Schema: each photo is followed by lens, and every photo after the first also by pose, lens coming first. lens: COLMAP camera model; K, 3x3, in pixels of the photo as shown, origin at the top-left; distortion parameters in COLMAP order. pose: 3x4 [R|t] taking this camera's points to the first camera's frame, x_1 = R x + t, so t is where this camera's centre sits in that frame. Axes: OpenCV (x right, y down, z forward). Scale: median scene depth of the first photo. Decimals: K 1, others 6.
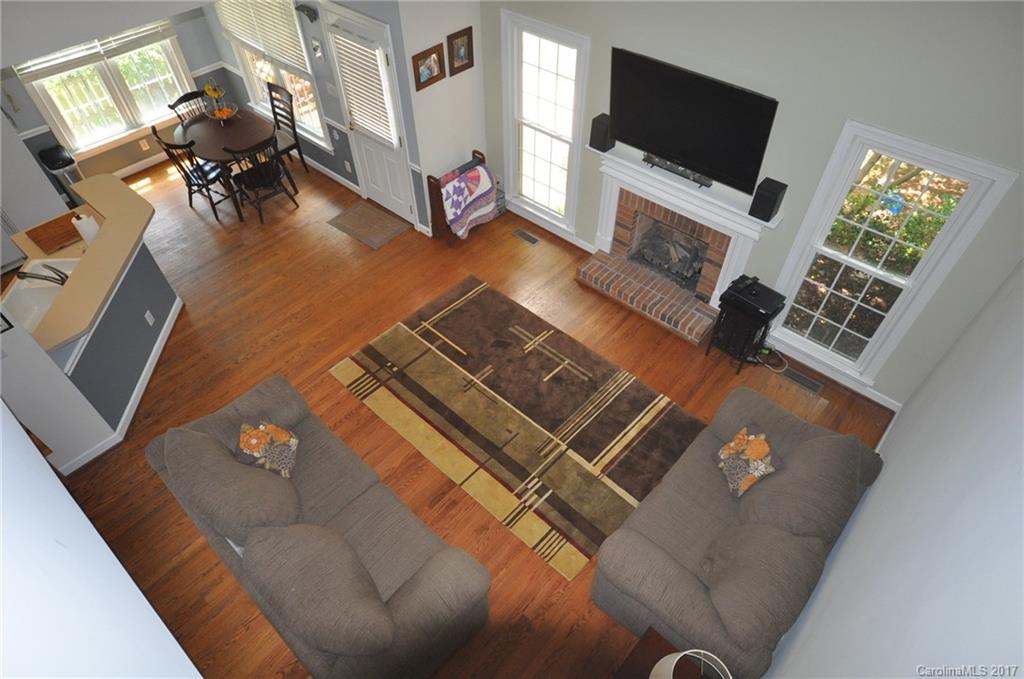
lens RADIAL K [[603.6, 0, 512.0], [0, 603.6, 339.5], [0, 0, 1]] dist [0.004831, 0.002888]
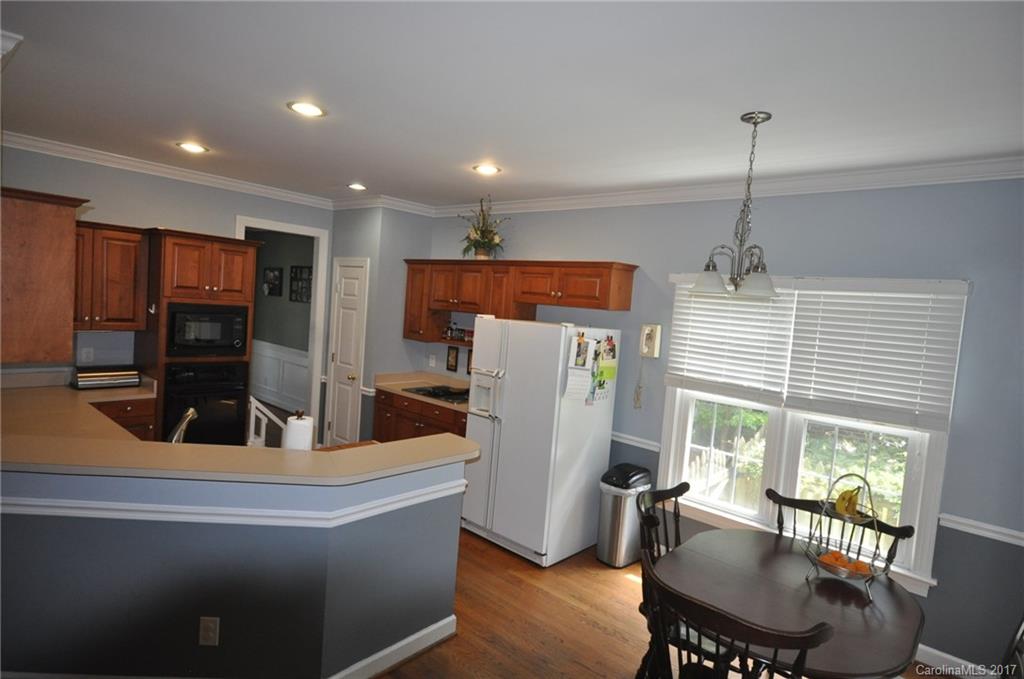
lens RADIAL K [[549.9, 0, 512.6], [0, 549.9, 336.3], [0, 0, 1]] dist [0.000285, 0.000268]
pose [[-0.000923, 0.070355, -0.997522, -0.171578], [-0.791007, 0.610239, 0.043772, -0.385958], [0.611806, 0.789087, 0.055088, 0.912446]]
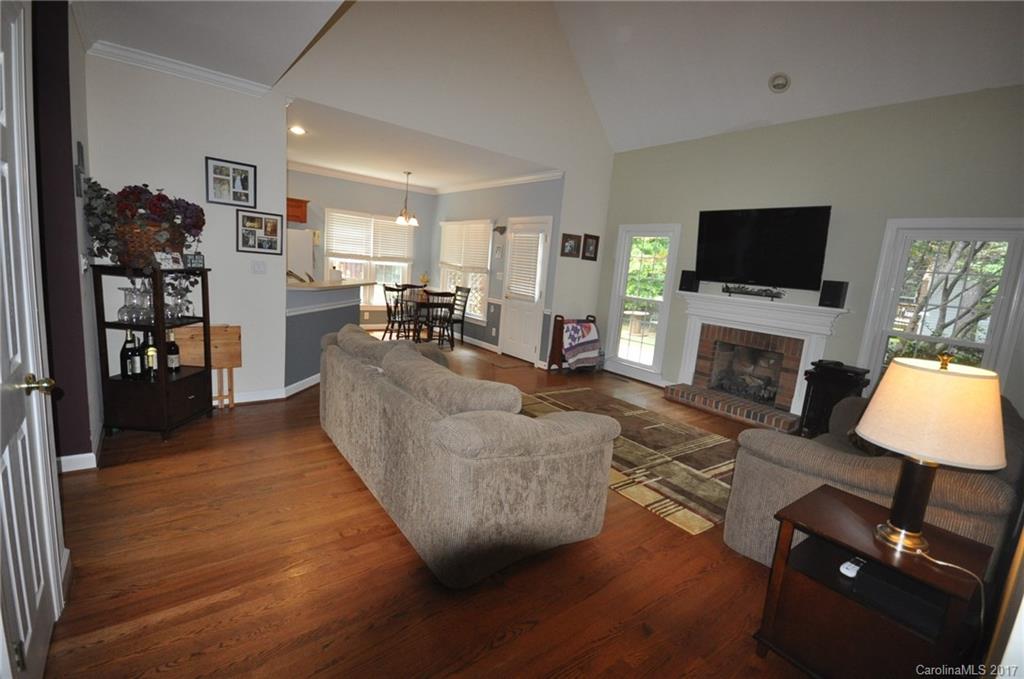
lens RADIAL K [[448.1, 0, 511.5], [0, 448.1, 337.2], [0, 0, 1]] dist [-0.000510, 0.000314]
pose [[0.978251, 0.118538, -0.170216, -0.060615], [-0.199166, 0.766036, -0.611164, 0.463098], [0.057945, 0.631773, 0.772985, 0.234372]]
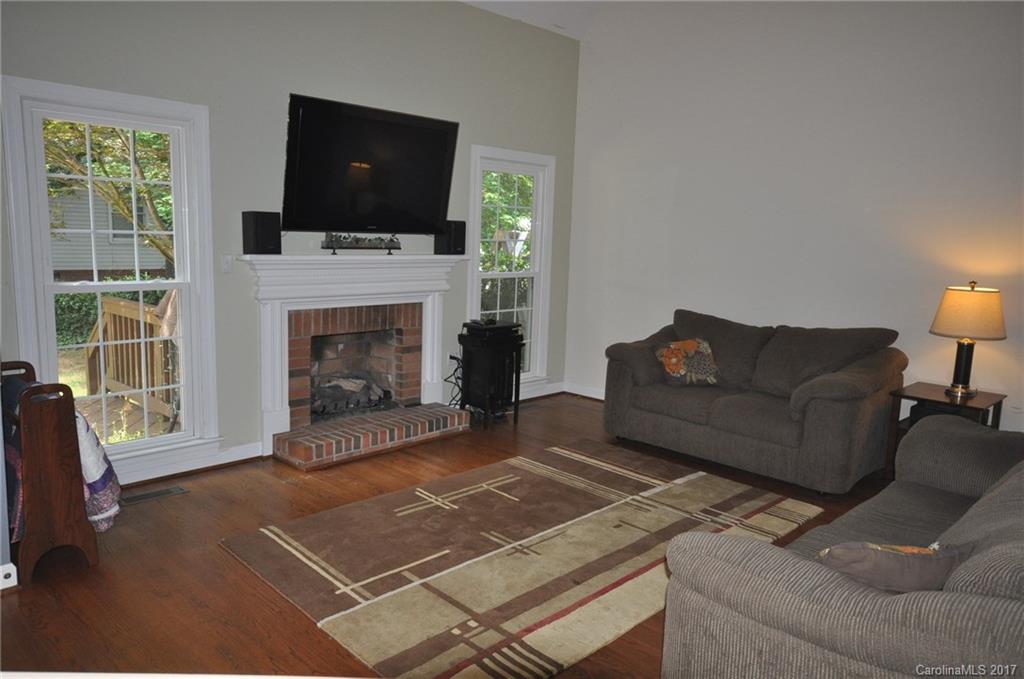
lens RADIAL K [[735.8, 0, 505.7], [0, 735.8, 337.6], [0, 0, 1]] dist [0.001660, 0.000235]
pose [[0.040705, -0.136078, 0.989862, -0.659028], [0.717063, 0.693886, 0.065903, -0.106520], [-0.695819, 0.707110, 0.125820, 0.746784]]
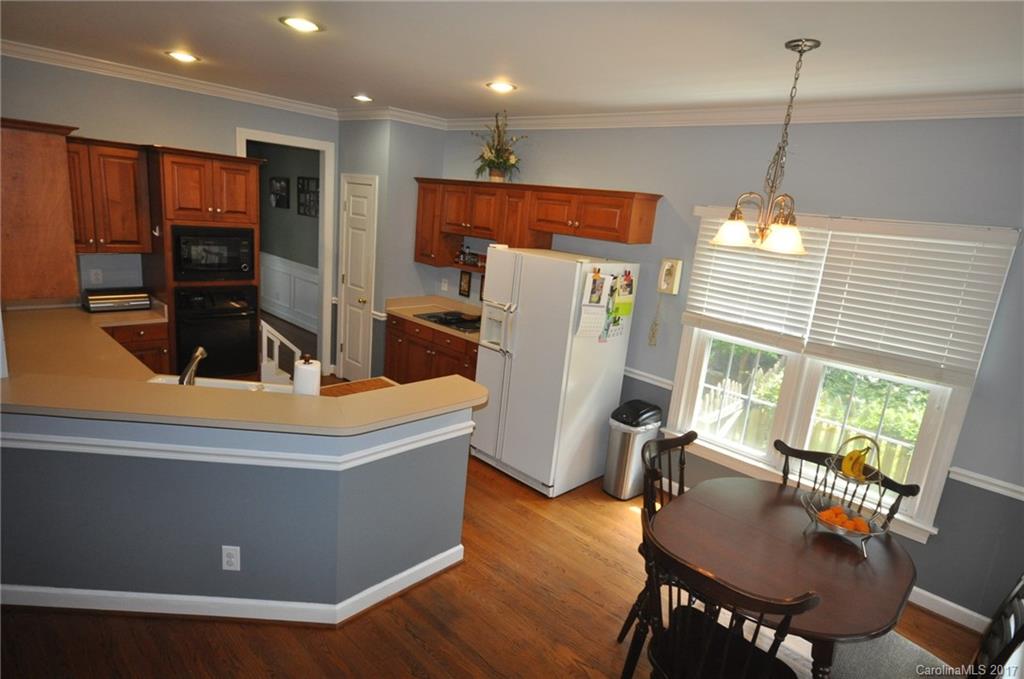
lens RADIAL K [[565.5, 0, 512.0], [0, 565.5, 339.5], [0, 0, 1]] dist [0.000712, 0.001480]
pose [[-0.037415, 0.237348, -0.970704, -0.177746], [-0.800939, 0.573760, 0.171162, -0.412375], [0.597576, 0.783878, 0.168634, 0.890370]]
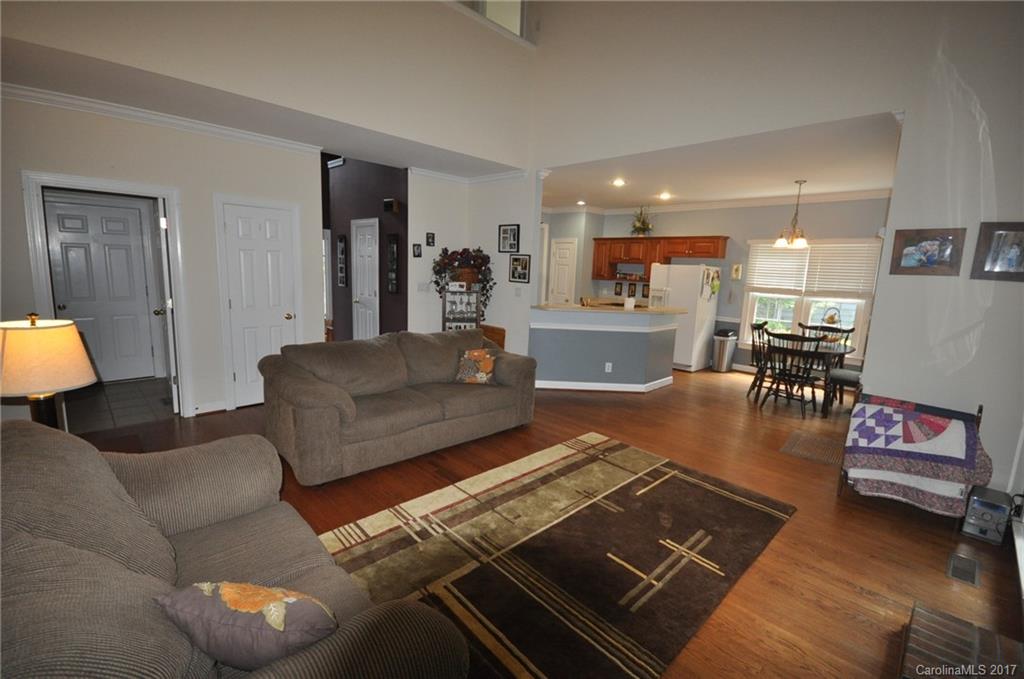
lens RADIAL K [[448.1, 0, 511.5], [0, 448.1, 337.2], [0, 0, 1]] dist [-0.000510, 0.000314]
pose [[-0.063002, 0.161441, -0.984869, 0.463998], [-0.765138, 0.625783, 0.151525, -0.065656], [0.640777, 0.763107, 0.084099, 0.681114]]
